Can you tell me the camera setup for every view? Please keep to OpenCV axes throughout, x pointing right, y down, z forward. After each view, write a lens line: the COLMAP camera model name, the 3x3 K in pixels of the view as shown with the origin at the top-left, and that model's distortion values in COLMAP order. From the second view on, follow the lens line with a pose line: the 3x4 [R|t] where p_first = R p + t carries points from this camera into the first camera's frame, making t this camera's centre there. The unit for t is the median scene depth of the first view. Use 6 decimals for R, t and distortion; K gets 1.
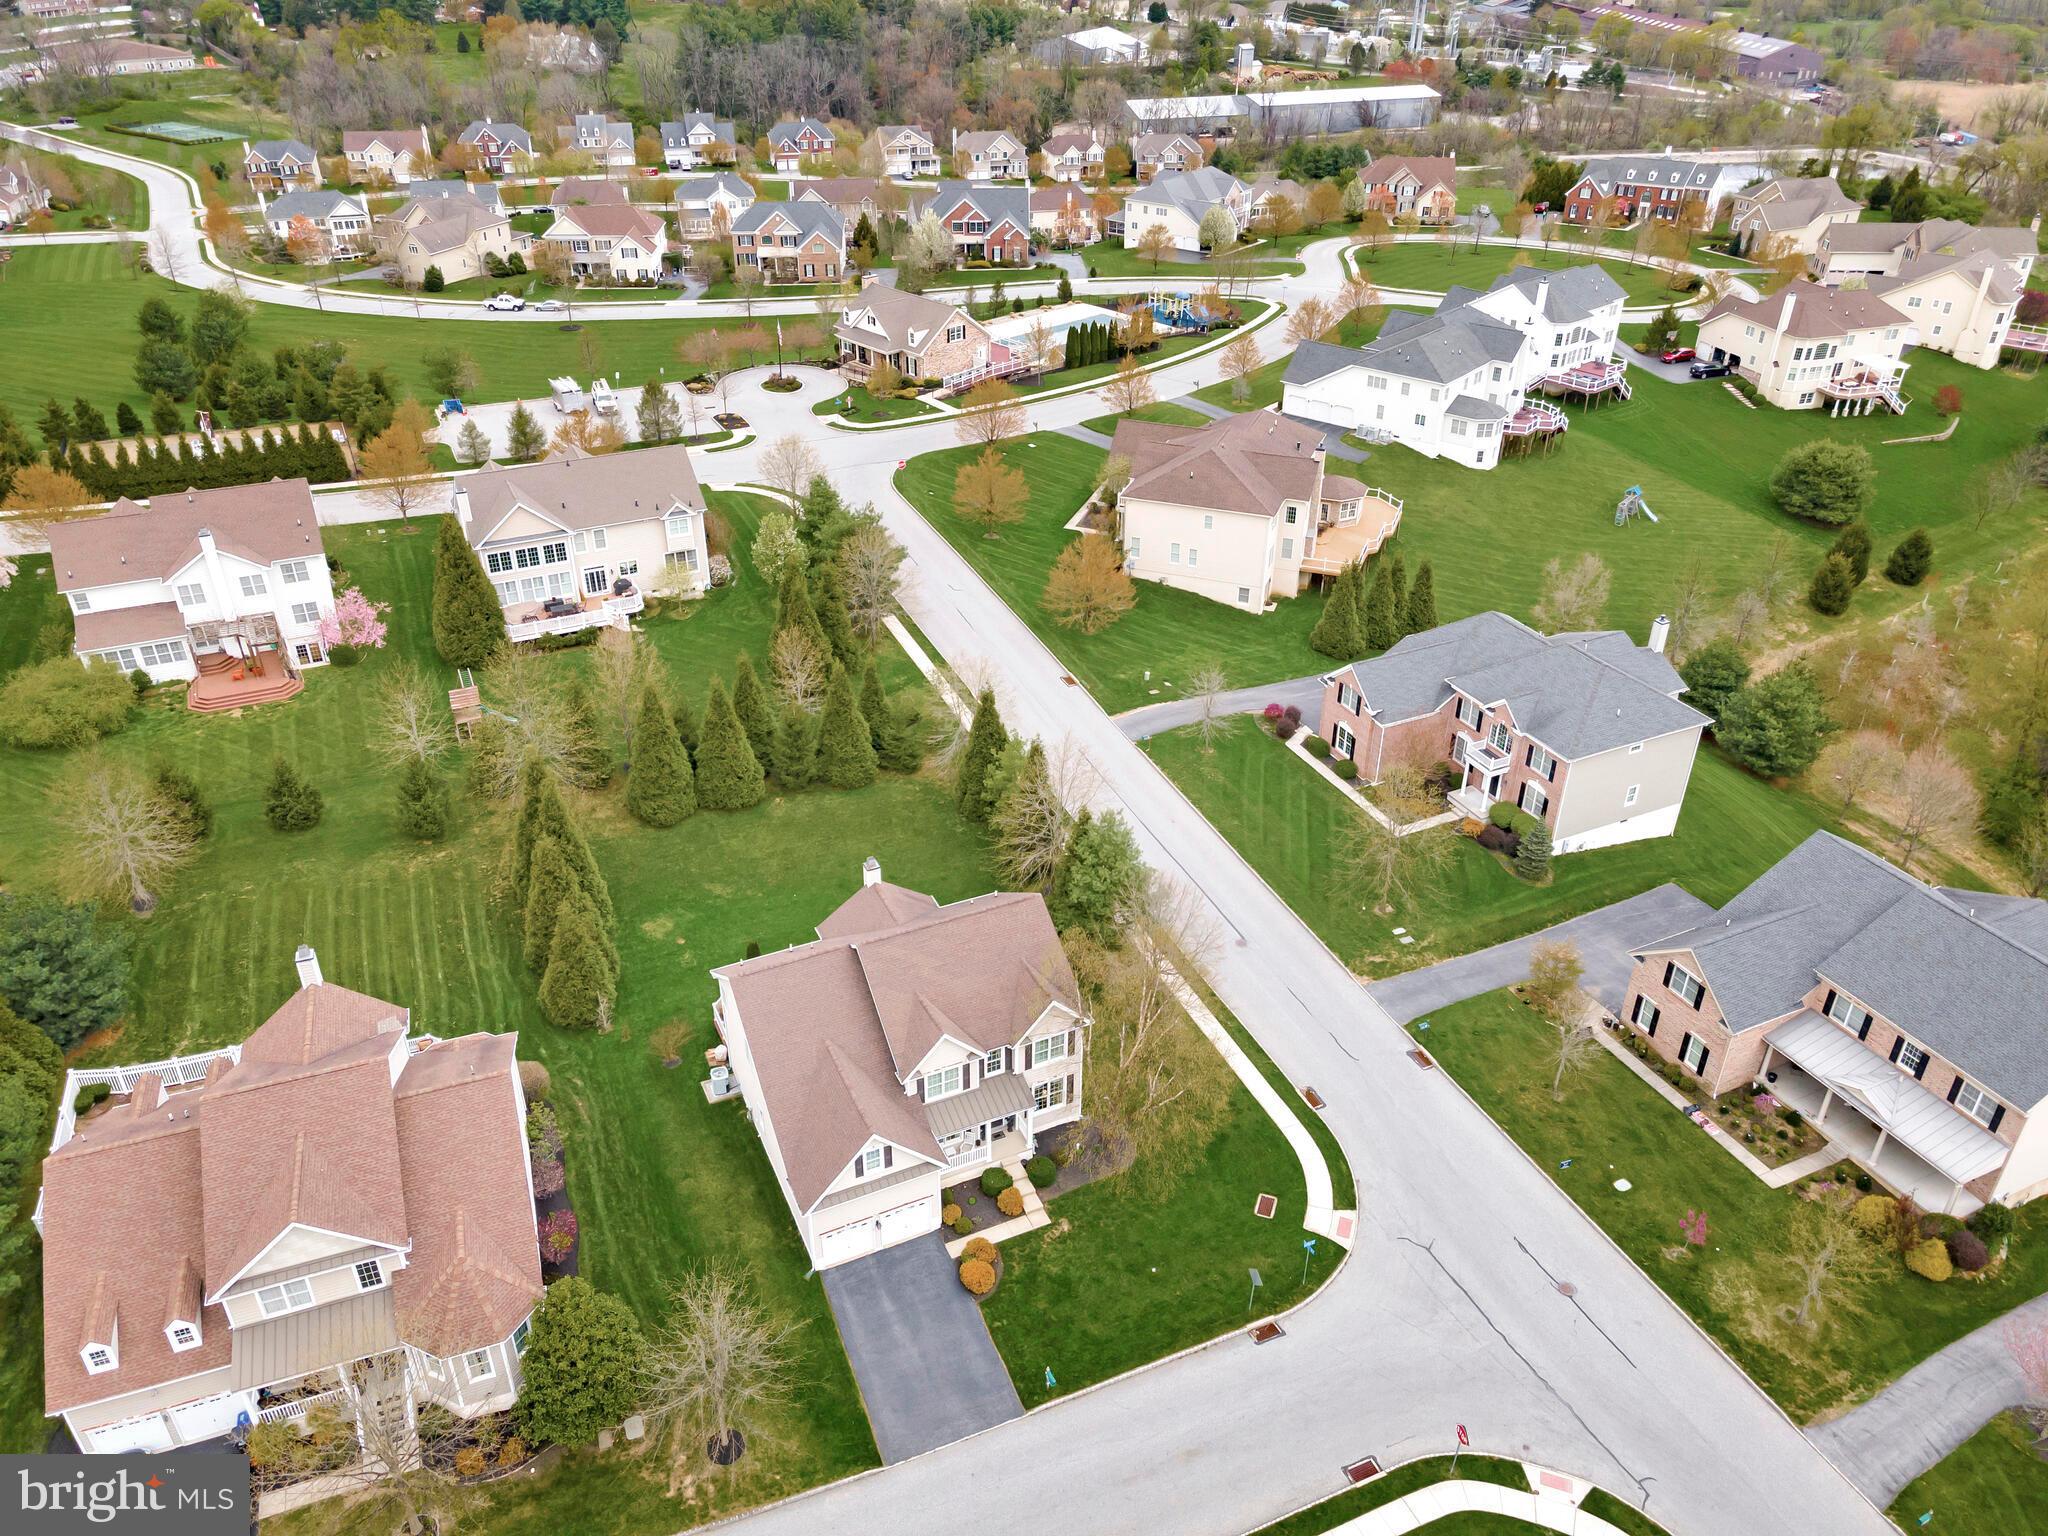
lens RADIAL K [[1638.8, 0, 1051.8], [0, 1638.8, 742.6], [0, 0, 1]] dist [0.042687, 0.003936]
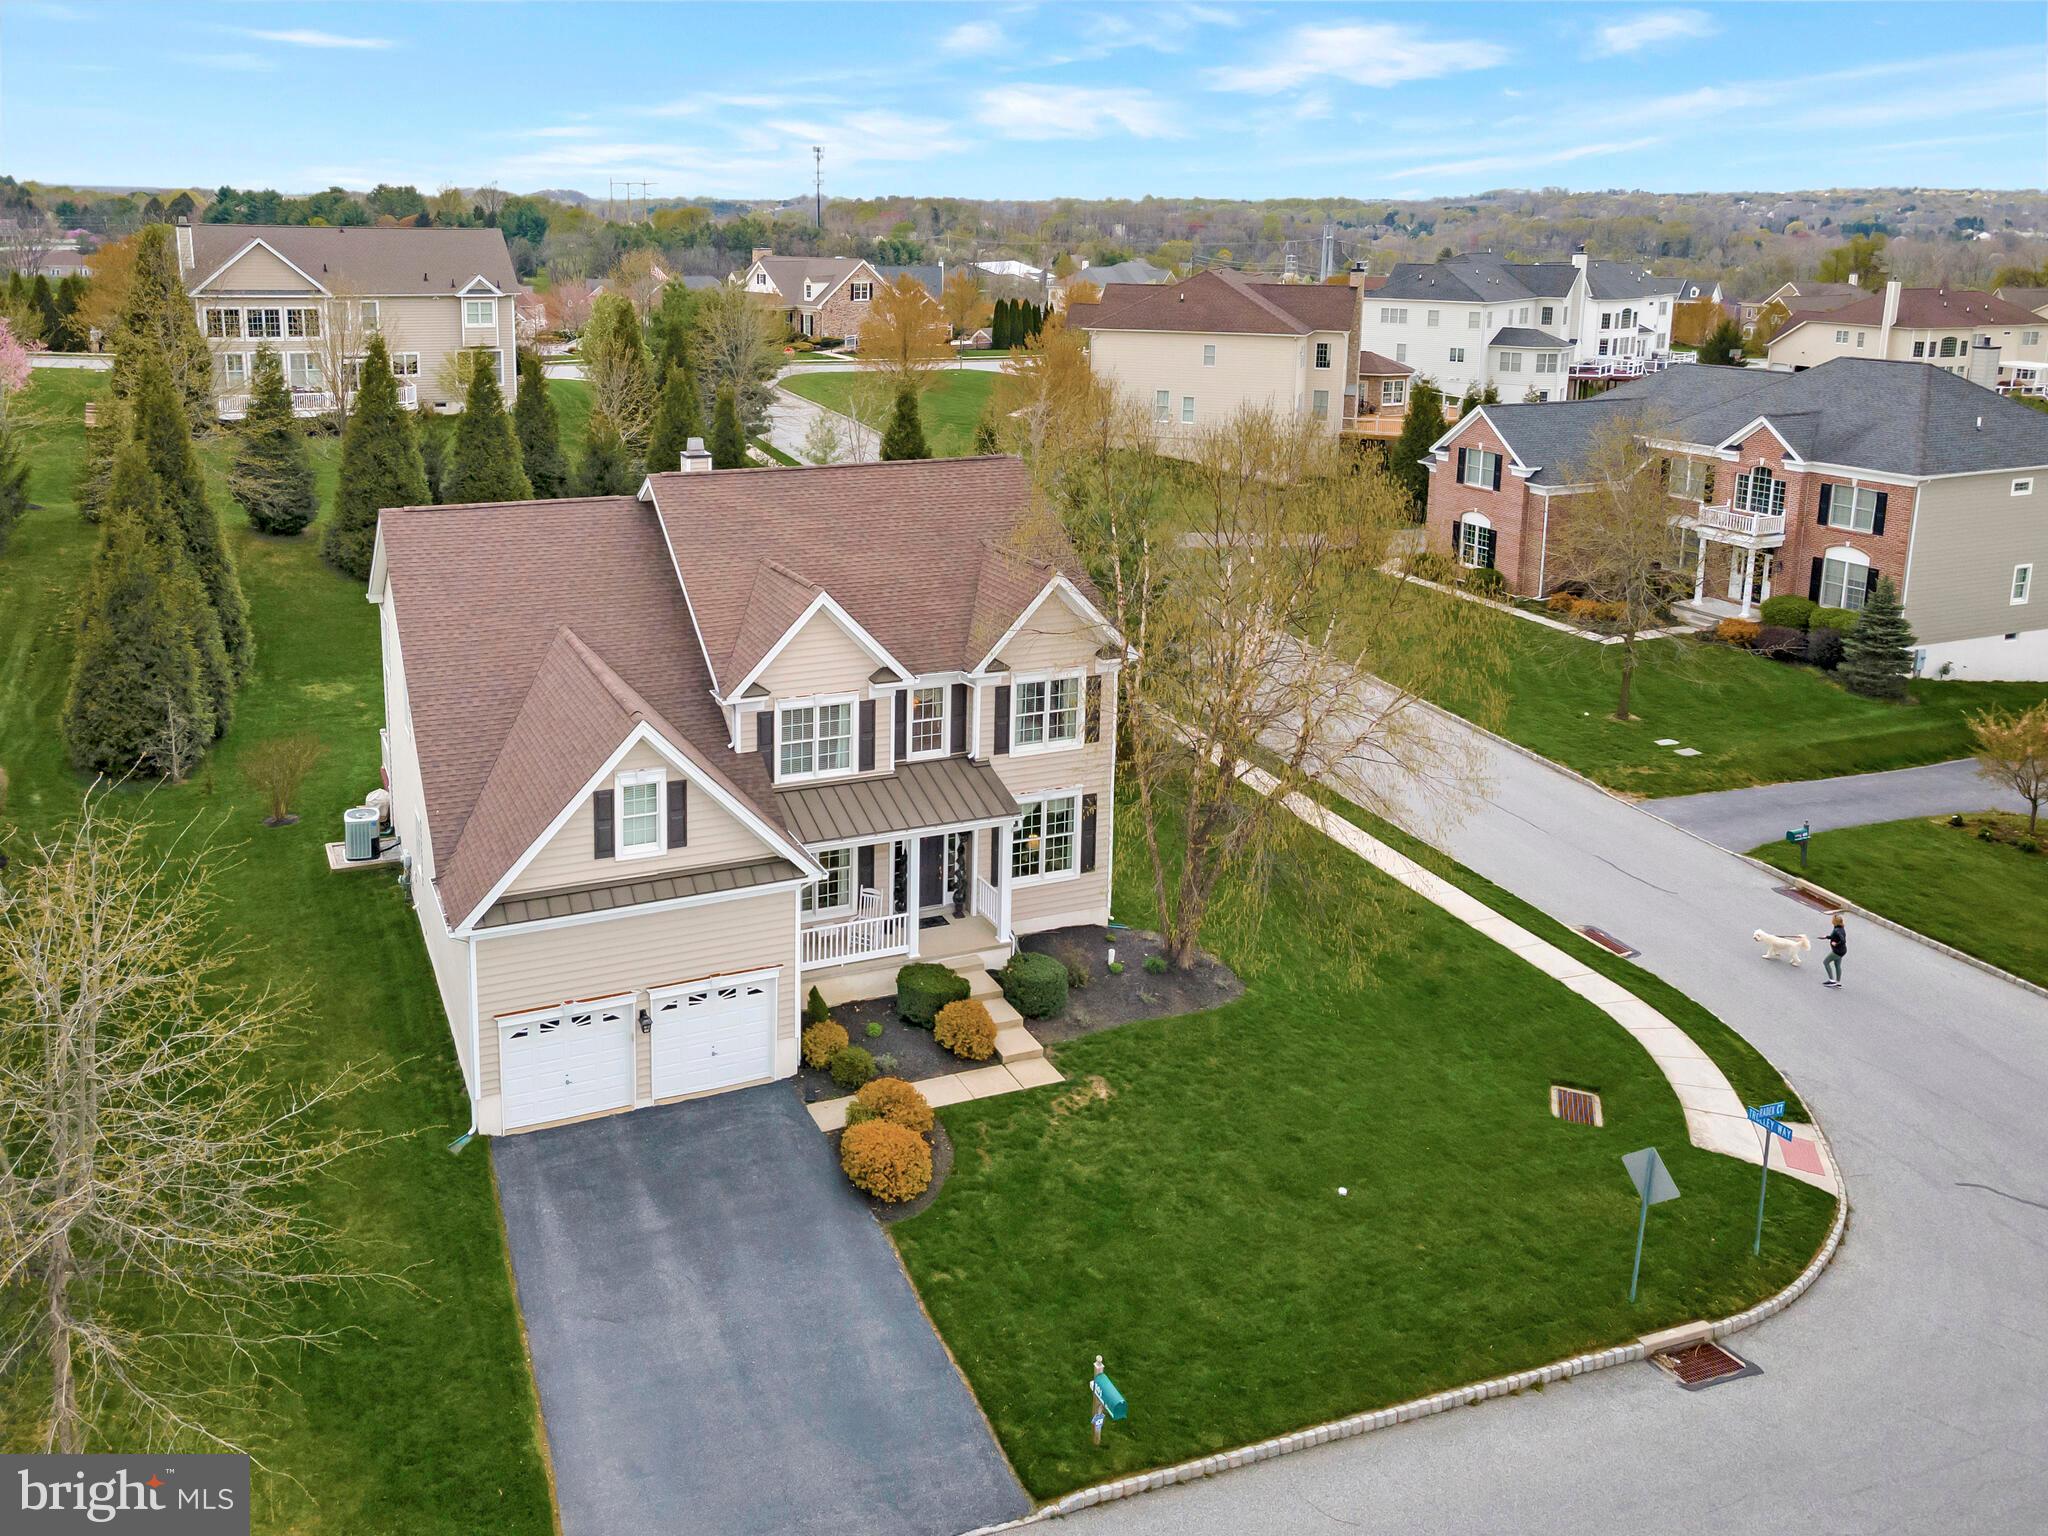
lens RADIAL K [[1638.8, 0, 824.2], [0, 1638.8, 475.8], [0, 0, 1]] dist [0.042687, 0.003936]
pose [[0.997151, 0.003855, -0.075336, -0.022239], [-0.031353, 0.929526, -0.367422, 0.226089], [0.068611, 0.368737, 0.926998, 0.412924]]
